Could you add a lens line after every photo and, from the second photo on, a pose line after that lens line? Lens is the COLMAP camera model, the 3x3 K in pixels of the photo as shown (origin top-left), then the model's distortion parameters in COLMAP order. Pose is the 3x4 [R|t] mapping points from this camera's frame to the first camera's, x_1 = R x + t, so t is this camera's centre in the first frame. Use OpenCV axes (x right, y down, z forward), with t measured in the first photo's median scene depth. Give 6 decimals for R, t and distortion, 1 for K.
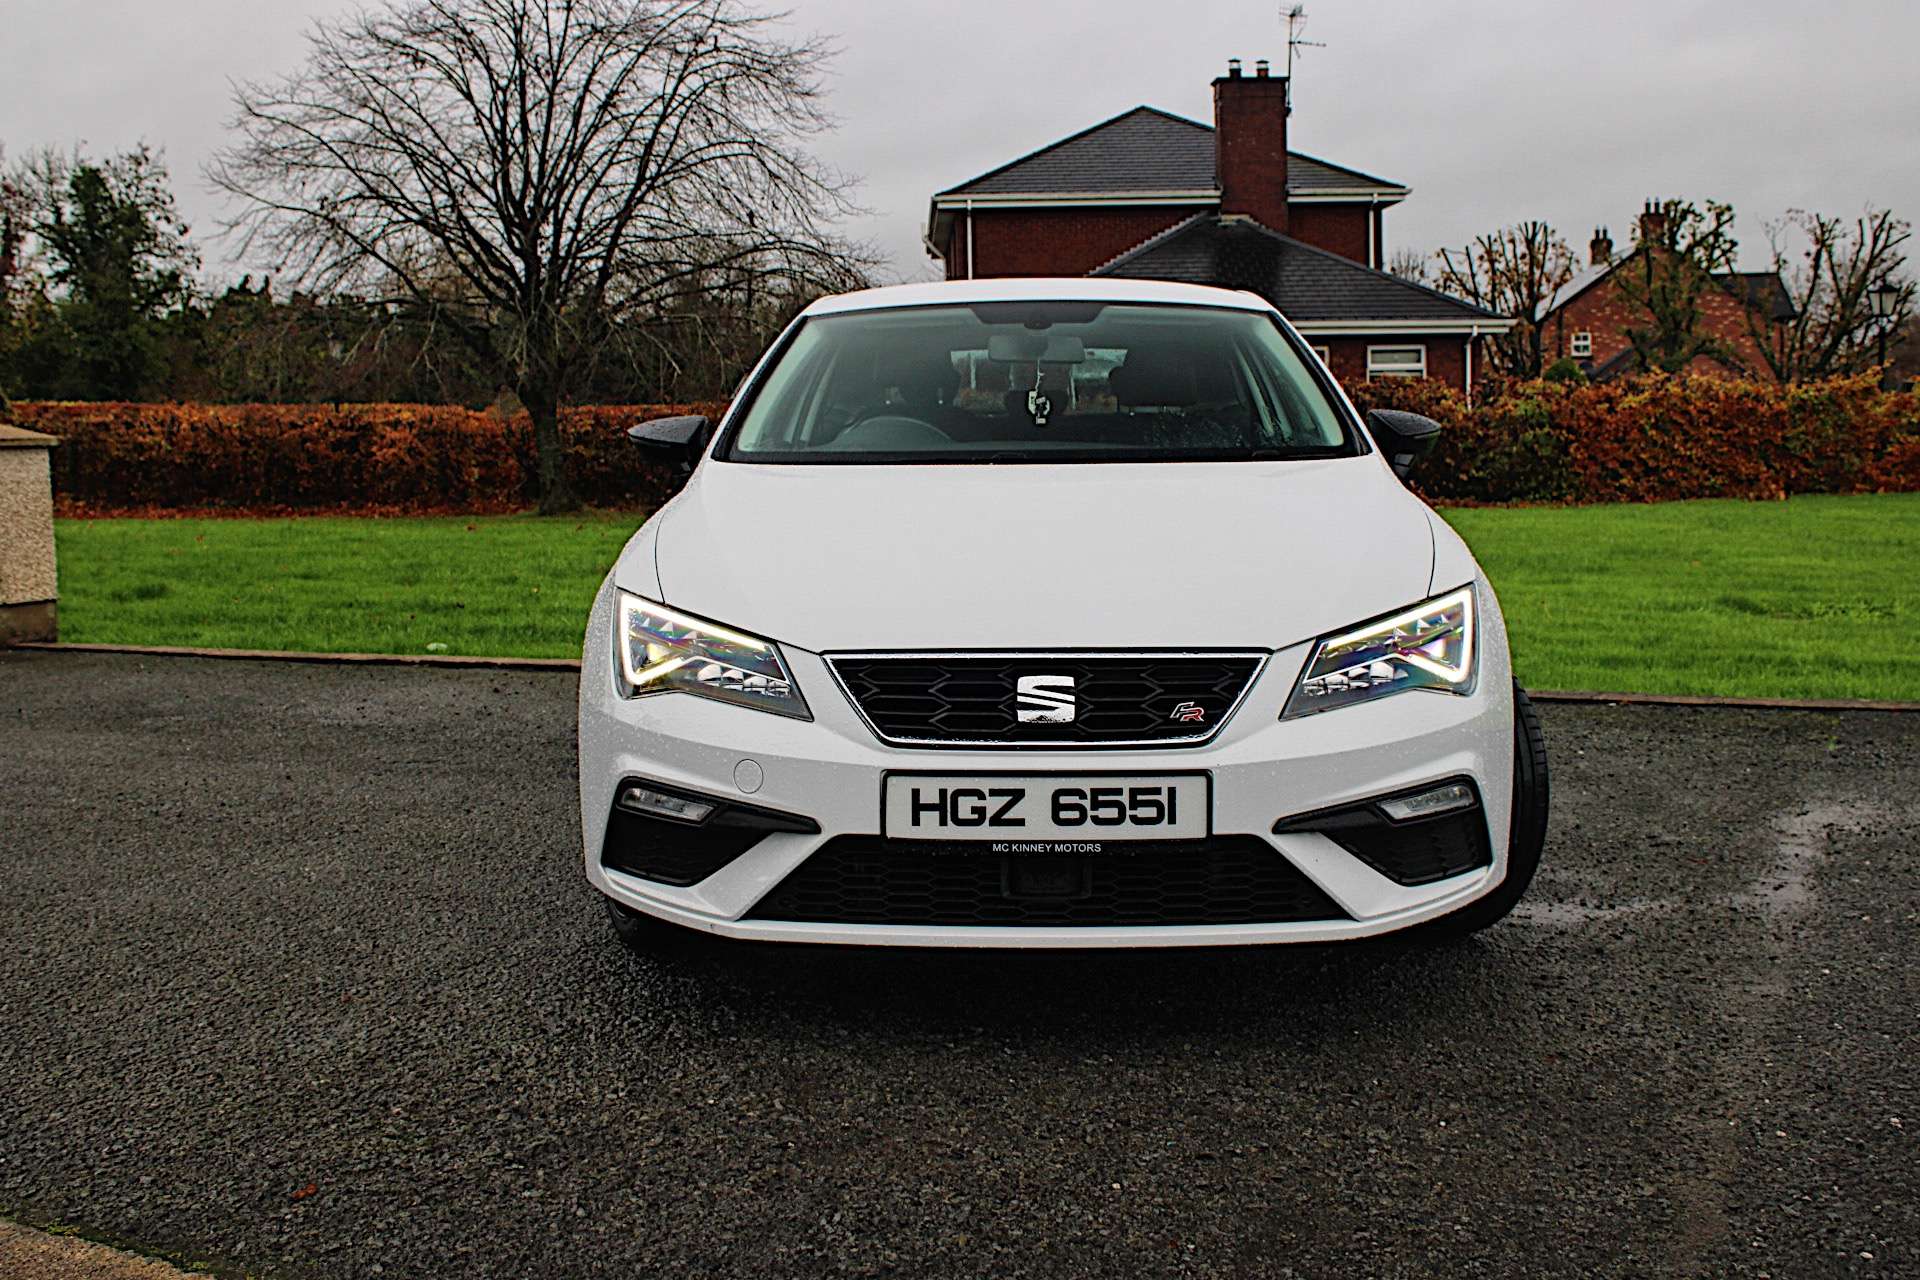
lens RADIAL K [[1943.5, 0, 943.0], [0, 1943.5, 632.6], [0, 0, 1]] dist [-0.028074, 0.000000]
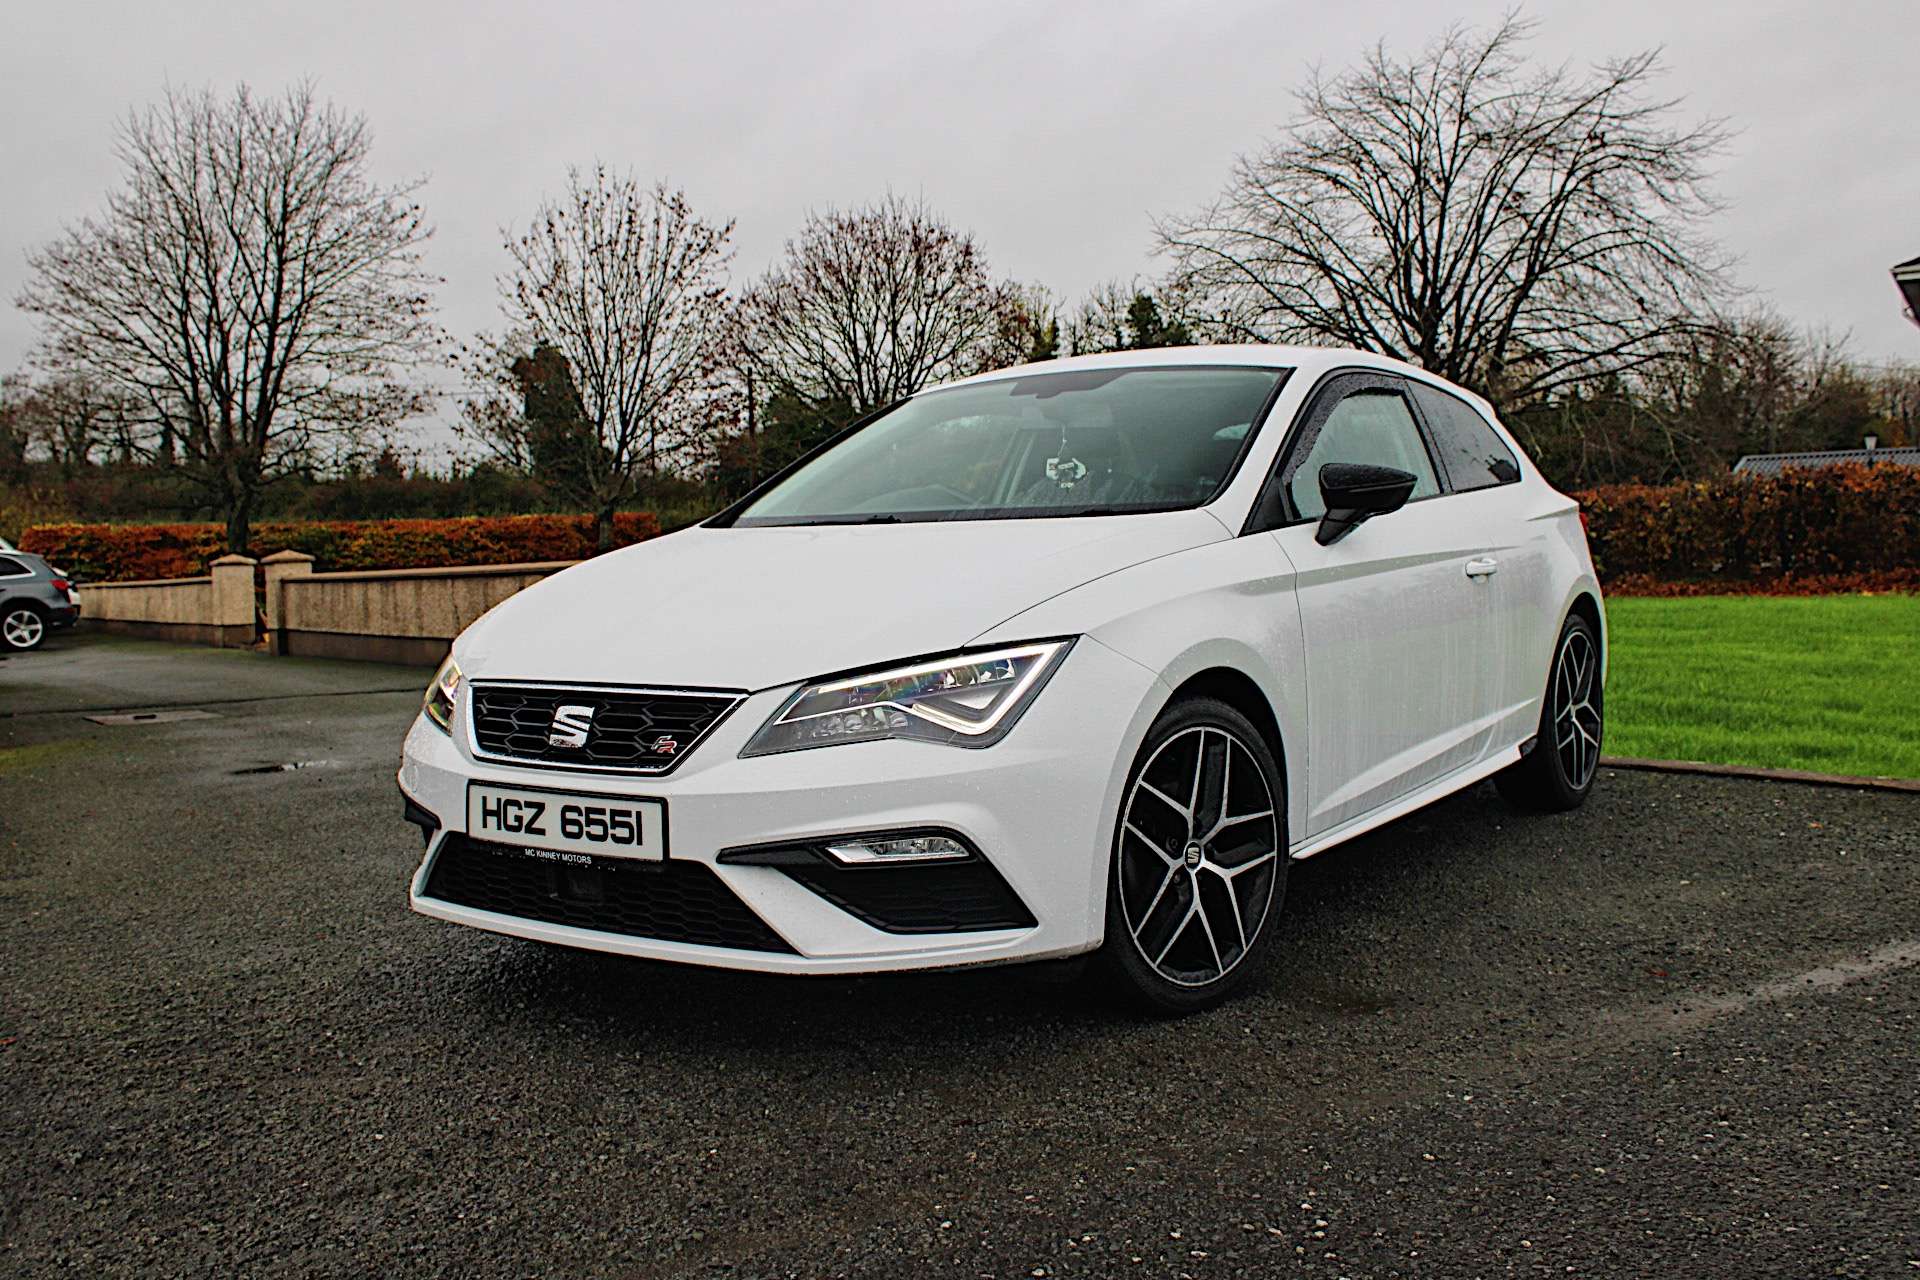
lens RADIAL K [[1803.6, 0, 963.2], [0, 1803.6, 642.4], [0, 0, 1]] dist [-0.059409, 0.000000]
pose [[0.852562, 0.025741, -0.521992, 0.798244], [-0.043709, 0.998799, -0.022136, -0.001312], [0.520796, 0.041688, 0.852663, 0.222185]]
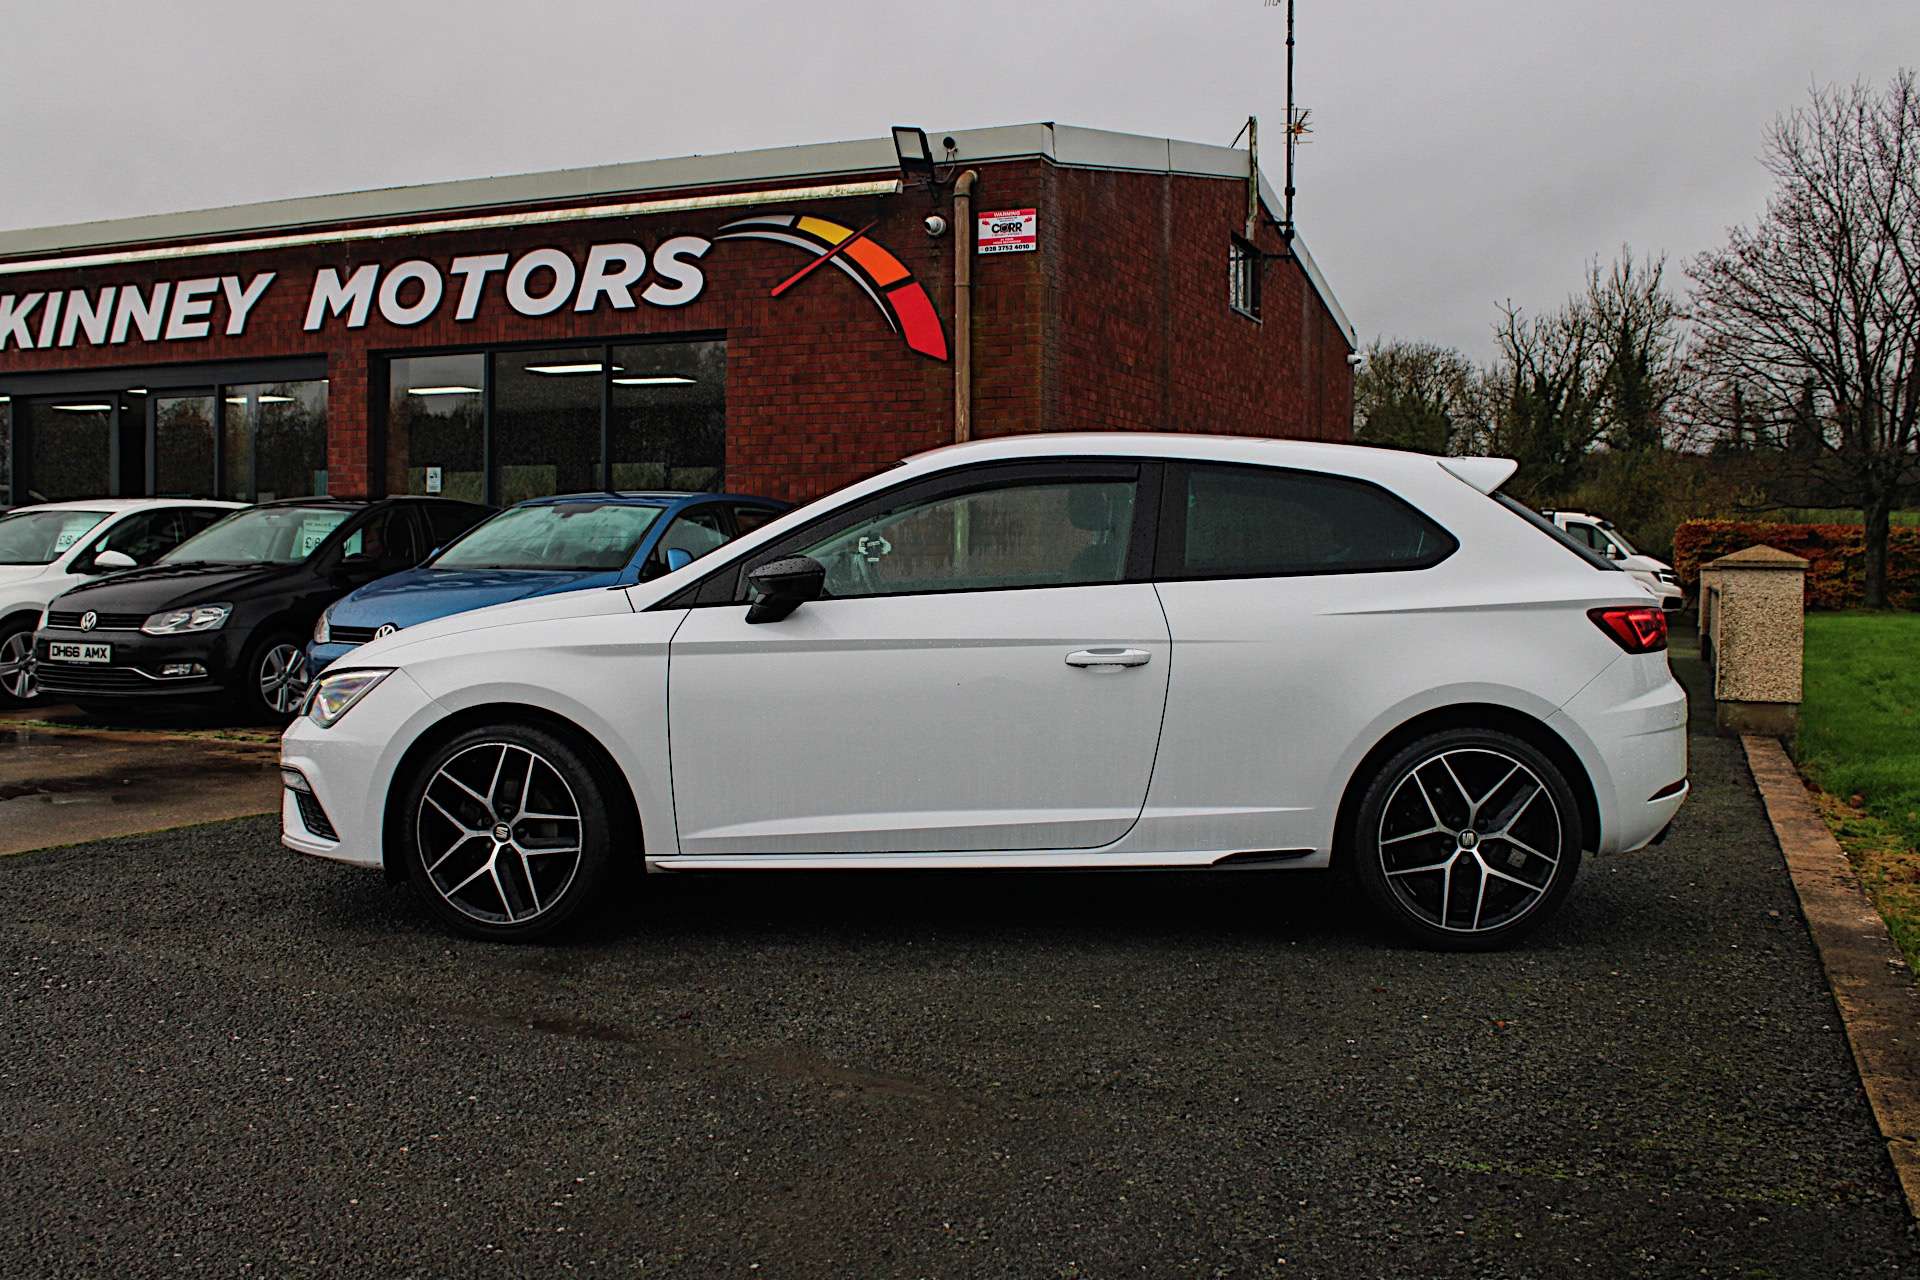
lens RADIAL K [[1803.6, 0, 947.0], [0, 1803.6, 634.8], [0, 0, 1]] dist [-0.059409, 0.000000]
pose [[0.036365, 0.075265, -0.996500, 1.918498], [-0.124267, 0.989761, 0.070221, -0.232841], [0.991582, 0.121278, 0.045345, 1.553668]]
